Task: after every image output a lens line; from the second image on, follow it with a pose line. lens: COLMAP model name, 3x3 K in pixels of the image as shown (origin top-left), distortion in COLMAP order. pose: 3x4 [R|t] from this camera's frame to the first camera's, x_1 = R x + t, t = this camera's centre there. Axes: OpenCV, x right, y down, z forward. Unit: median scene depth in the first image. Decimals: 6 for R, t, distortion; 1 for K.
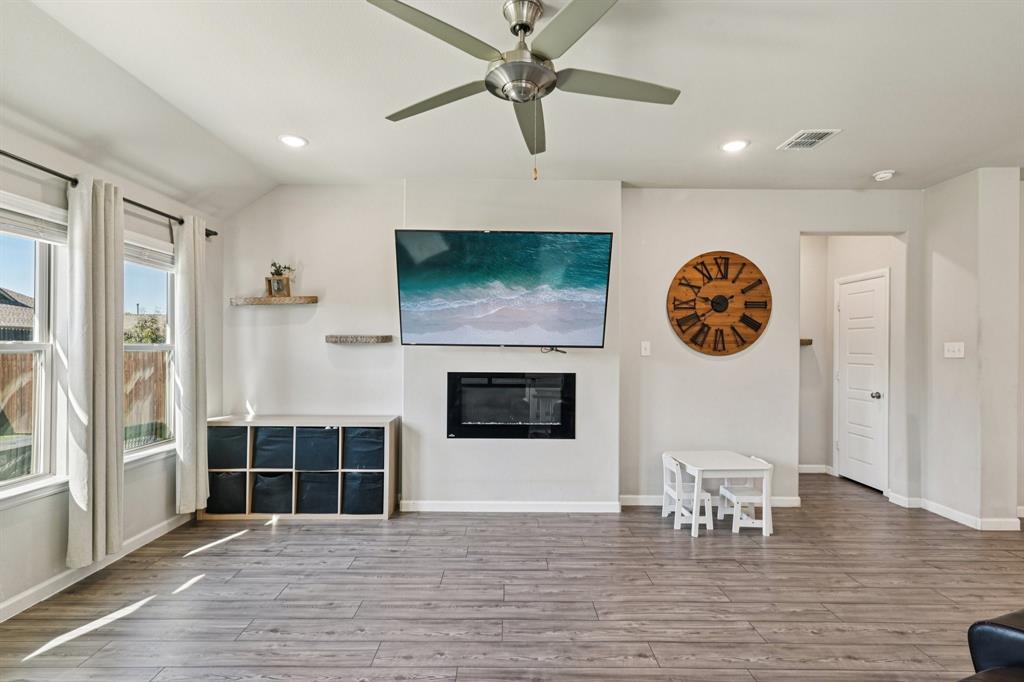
lens RADIAL K [[485.6, 0, 509.0], [0, 485.6, 347.2], [0, 0, 1]] dist [0.005555, 0.000595]
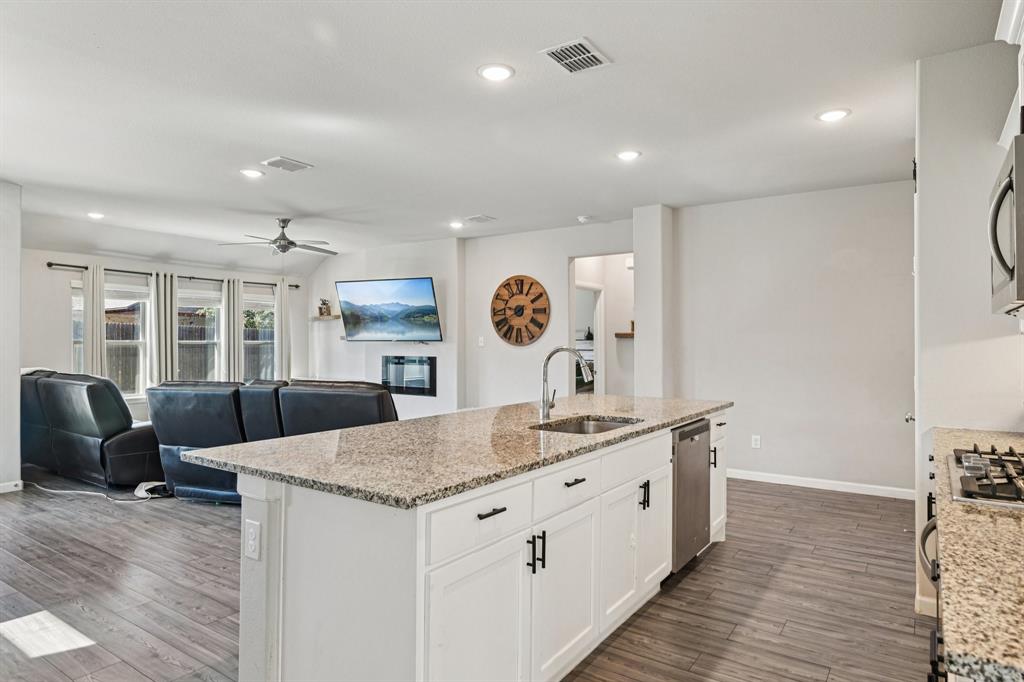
lens RADIAL K [[604.5, 0, 512.0], [0, 604.5, 341.0], [0, 0, 1]] dist [0.002246, 0.000432]
pose [[0.820116, -0.007859, -0.572144, 1.527498], [0.007482, 0.999967, -0.003010, 0.008021], [0.572149, -0.001813, 0.820148, -0.540254]]
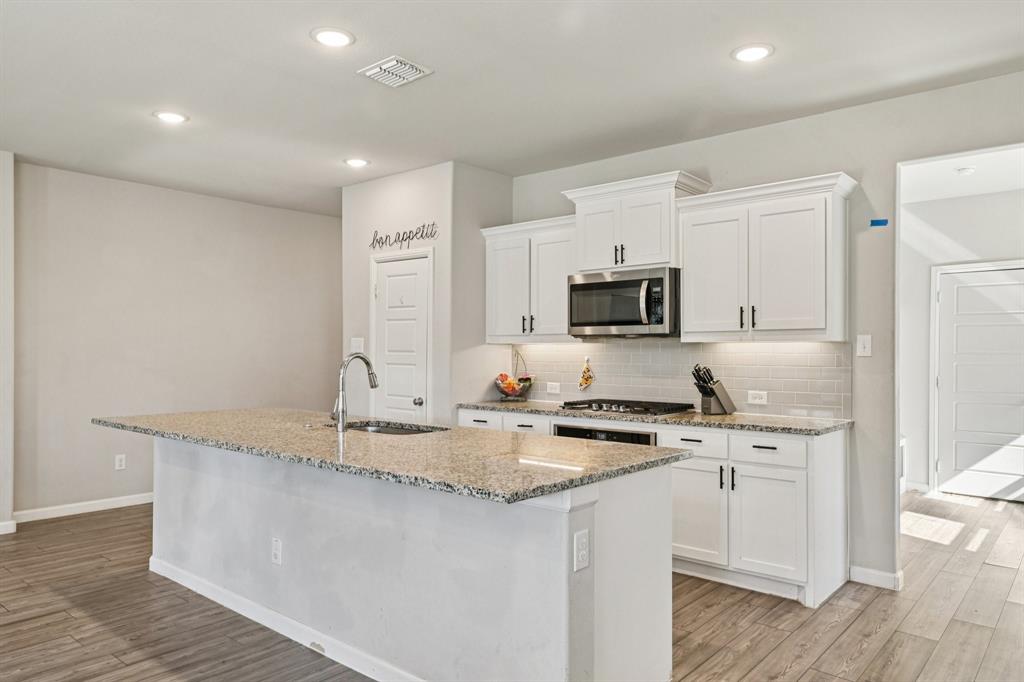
lens RADIAL K [[694.8, 0, 512.0], [0, 694.8, 341.0], [0, 0, 1]] dist [-0.000731, 0.000125]
pose [[0.648274, 0.003550, 0.761399, 0.610384], [0.000253, 0.999988, -0.004877, 0.007261], [-0.761407, 0.003354, 0.648265, -0.558062]]
